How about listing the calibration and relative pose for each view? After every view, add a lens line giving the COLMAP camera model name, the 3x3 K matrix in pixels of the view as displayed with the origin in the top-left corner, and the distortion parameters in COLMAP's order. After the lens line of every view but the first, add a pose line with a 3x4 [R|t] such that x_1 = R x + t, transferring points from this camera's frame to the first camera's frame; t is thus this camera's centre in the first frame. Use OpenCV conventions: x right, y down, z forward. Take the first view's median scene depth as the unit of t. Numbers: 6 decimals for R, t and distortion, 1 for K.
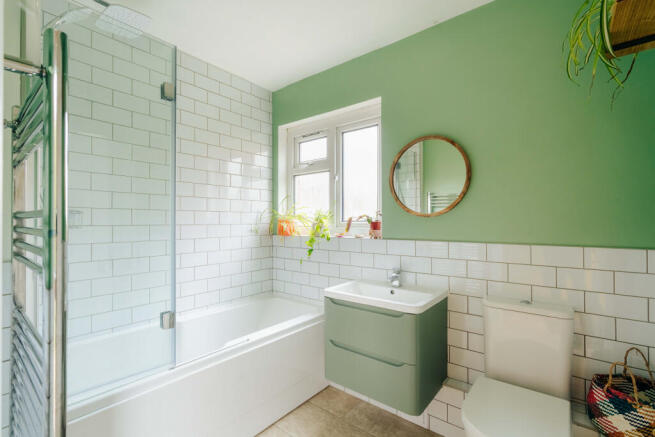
lens RADIAL K [[306.8, 0, 324.1], [0, 306.8, 219.9], [0, 0, 1]] dist [-0.001118, 0.000260]
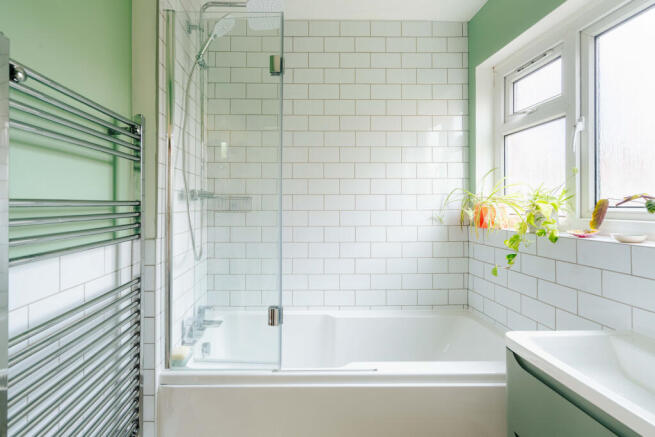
lens RADIAL K [[306.8, 0, 334.1], [0, 306.8, 201.4], [0, 0, 1]] dist [-0.001118, 0.000260]
pose [[0.632089, -0.005290, -0.774877, 0.184198], [0.005071, 0.999984, -0.002689, -0.005941], [0.774879, -0.002230, 0.632106, 0.329539]]
